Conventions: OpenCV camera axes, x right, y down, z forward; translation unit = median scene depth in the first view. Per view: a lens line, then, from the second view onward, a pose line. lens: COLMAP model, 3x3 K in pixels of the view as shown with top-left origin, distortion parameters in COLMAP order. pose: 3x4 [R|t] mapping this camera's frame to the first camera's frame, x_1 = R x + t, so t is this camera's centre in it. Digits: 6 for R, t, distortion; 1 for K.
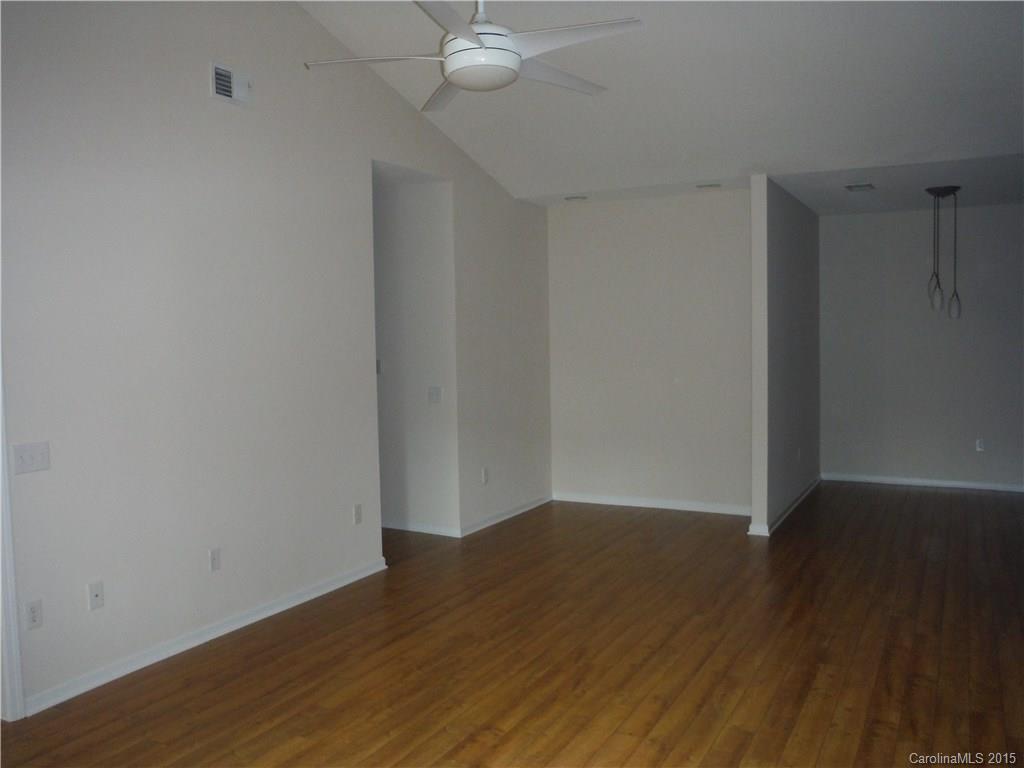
lens RADIAL K [[868.1, 0, 512.0], [0, 868.1, 384.0], [0, 0, 1]] dist [-0.034847, -0.001316]
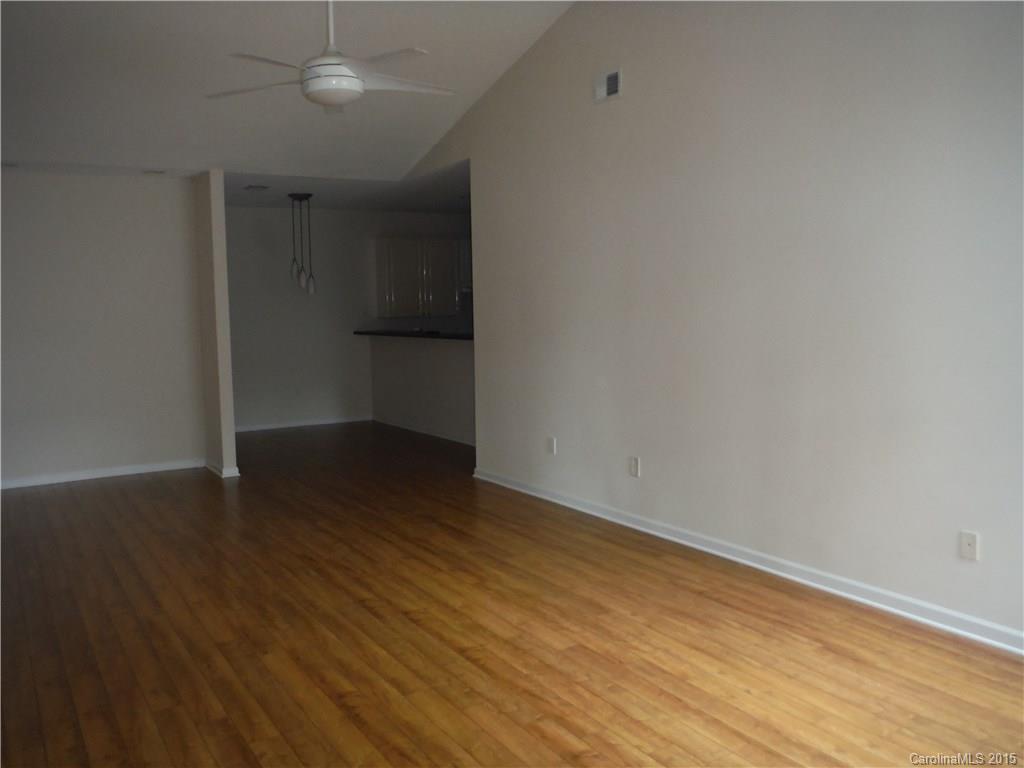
lens RADIAL K [[868.1, 0, 512.0], [0, 868.1, 384.0], [0, 0, 1]] dist [-0.034847, -0.001316]
pose [[0.493935, -0.079973, 0.865813, -0.869163], [0.064763, 0.996379, 0.055086, 0.014341], [-0.867084, 0.028864, 0.497325, 0.127808]]
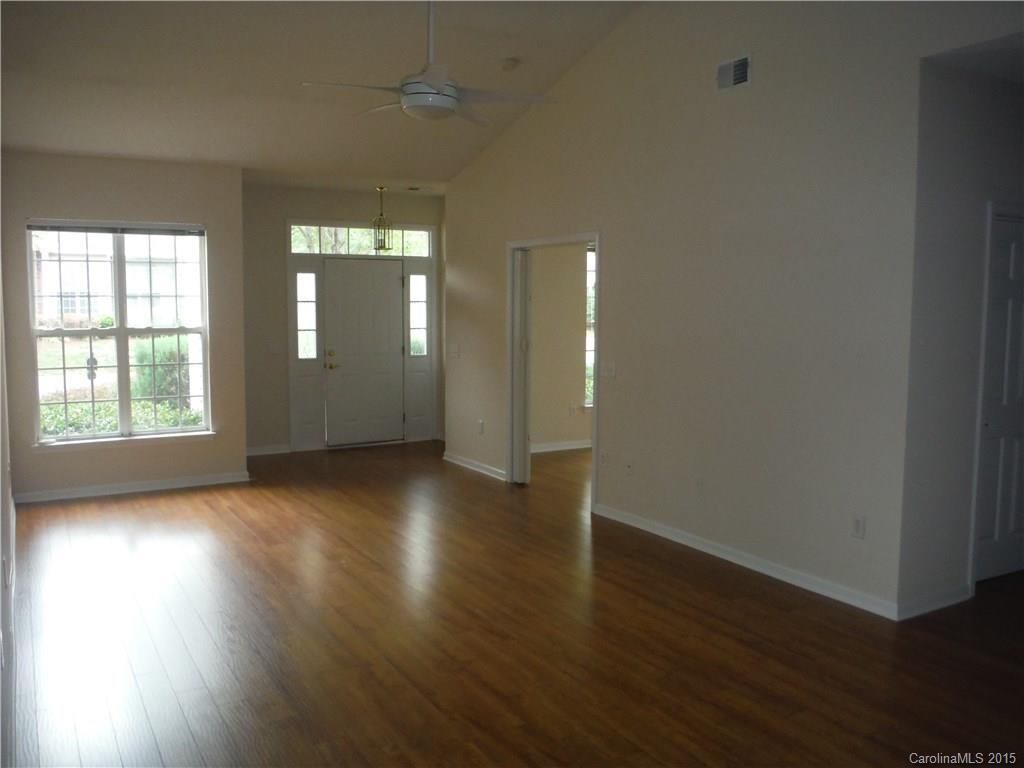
lens RADIAL K [[868.1, 0, 512.0], [0, 868.1, 384.0], [0, 0, 1]] dist [-0.034847, -0.001316]
pose [[-0.520720, 0.093732, -0.848566, 0.907468], [-0.050751, 0.988798, 0.140365, -0.105732], [0.852218, 0.116157, -0.510130, 1.547443]]
